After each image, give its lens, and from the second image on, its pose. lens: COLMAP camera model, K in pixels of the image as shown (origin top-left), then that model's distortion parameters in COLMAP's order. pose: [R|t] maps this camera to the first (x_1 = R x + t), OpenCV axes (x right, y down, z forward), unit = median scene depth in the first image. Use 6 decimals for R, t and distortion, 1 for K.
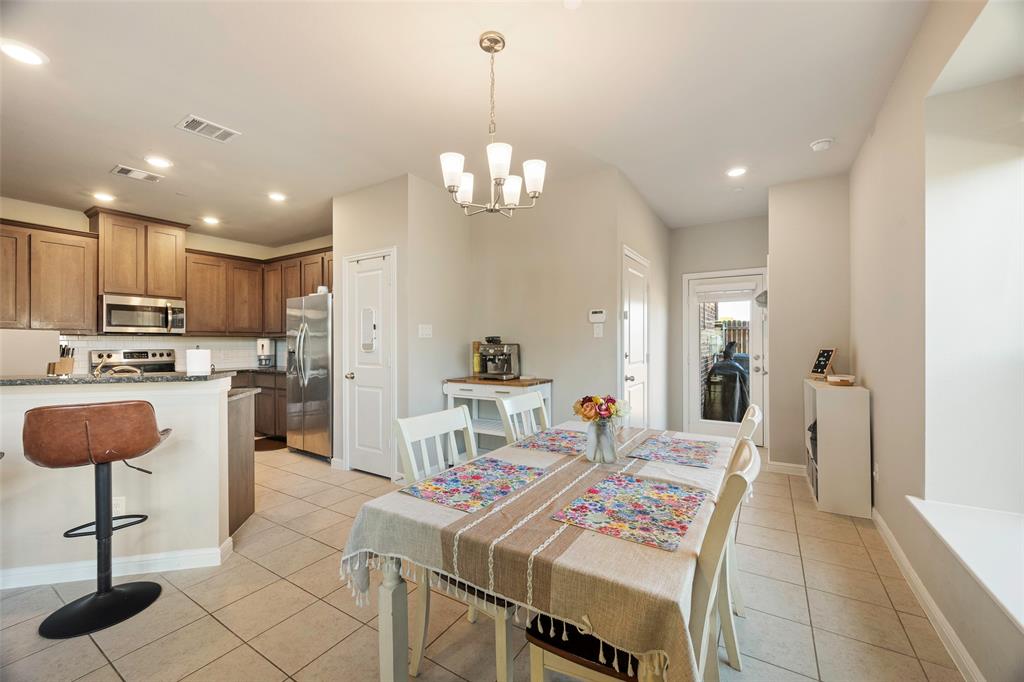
lens RADIAL K [[405.1, 0, 513.5], [0, 405.1, 344.1], [0, 0, 1]] dist [0.001398, 0.000037]
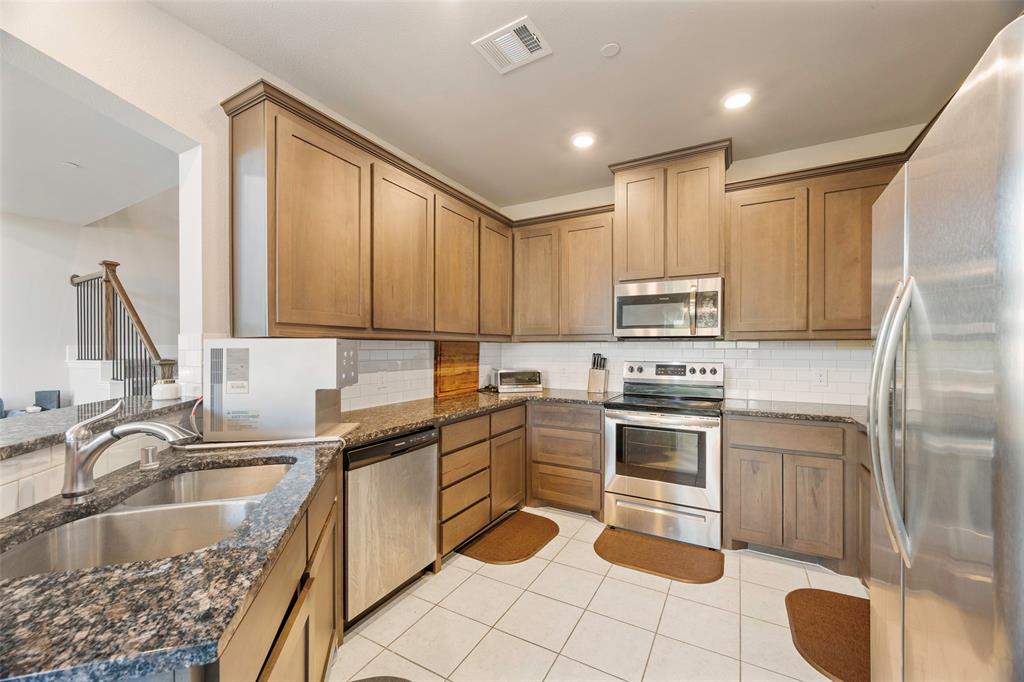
lens RADIAL K [[405.1, 0, 513.5], [0, 405.1, 344.1], [0, 0, 1]] dist [0.001398, 0.000037]
pose [[0.051070, -0.006120, -0.998676, -0.282652], [-0.004402, 0.999970, -0.006353, -0.010584], [0.998685, 0.004721, 0.051041, 0.726422]]
